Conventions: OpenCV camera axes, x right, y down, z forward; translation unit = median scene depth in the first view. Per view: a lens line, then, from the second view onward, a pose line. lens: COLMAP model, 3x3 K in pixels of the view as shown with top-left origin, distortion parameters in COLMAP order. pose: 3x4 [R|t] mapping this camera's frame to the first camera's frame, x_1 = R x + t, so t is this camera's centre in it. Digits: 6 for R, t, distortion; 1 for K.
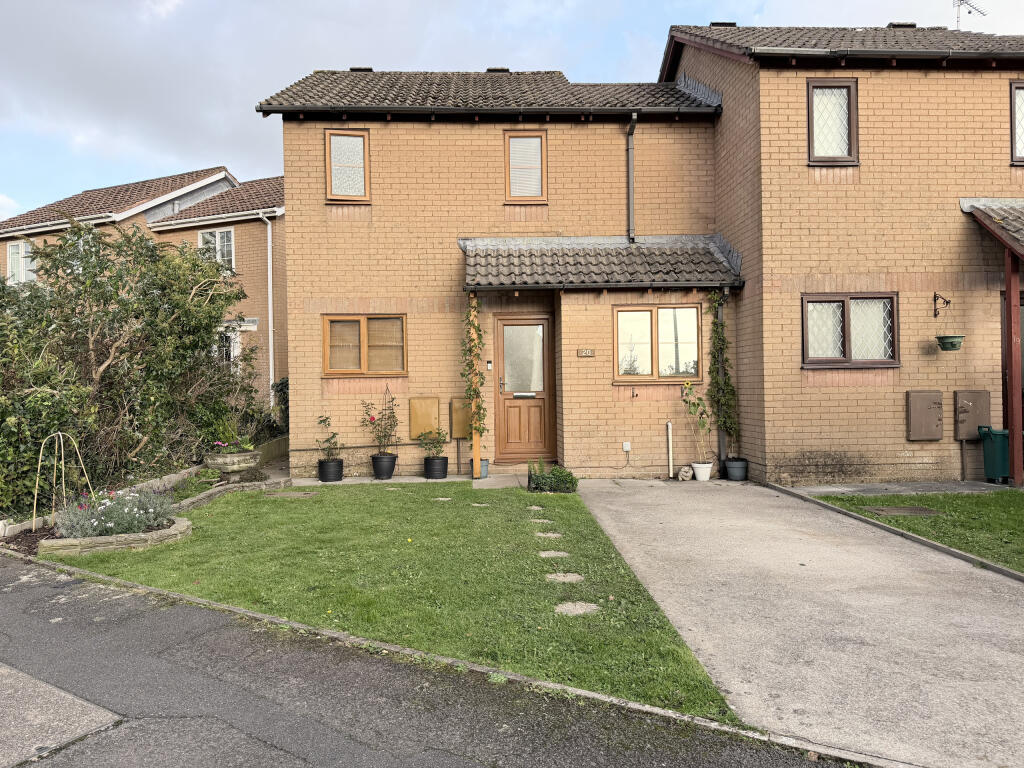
lens RADIAL K [[714.9, 0, 514.6], [0, 714.9, 389.1], [0, 0, 1]] dist [0.042850, -0.023293]
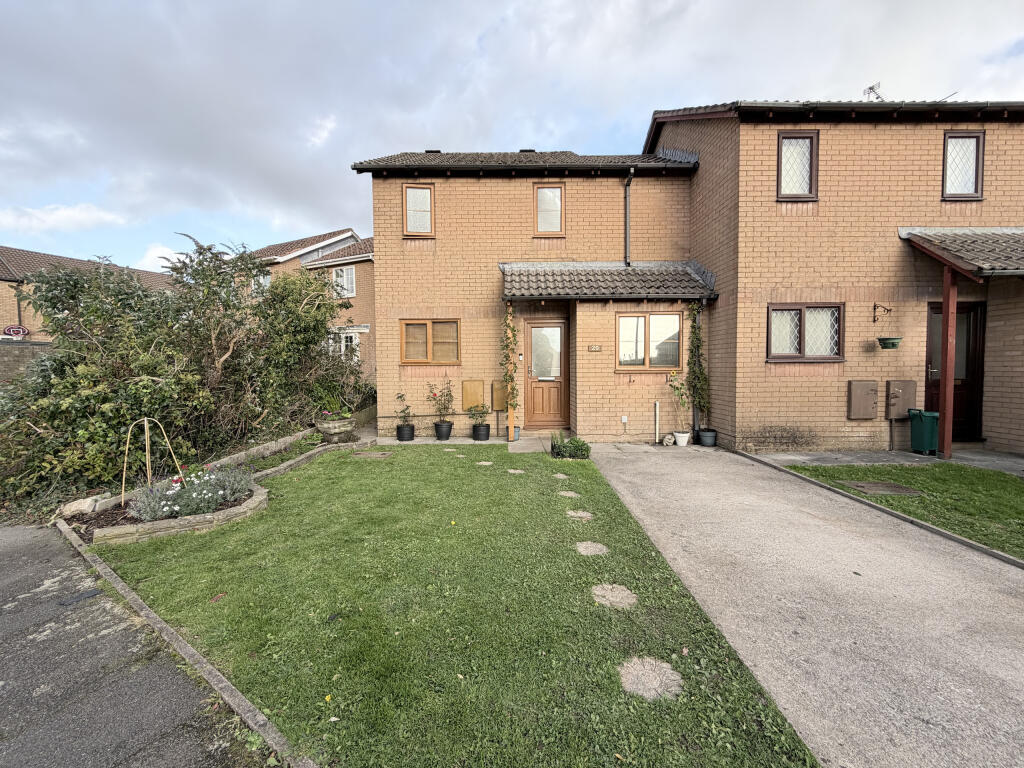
lens RADIAL K [[406.4, 0, 508.2], [0, 406.4, 381.6], [0, 0, 1]] dist [0.000579, 0.000180]
pose [[0.998678, 0.010309, -0.050356, -0.021864], [-0.008556, 0.999354, 0.034903, -0.014799], [0.050683, -0.034426, 0.998121, 0.247712]]
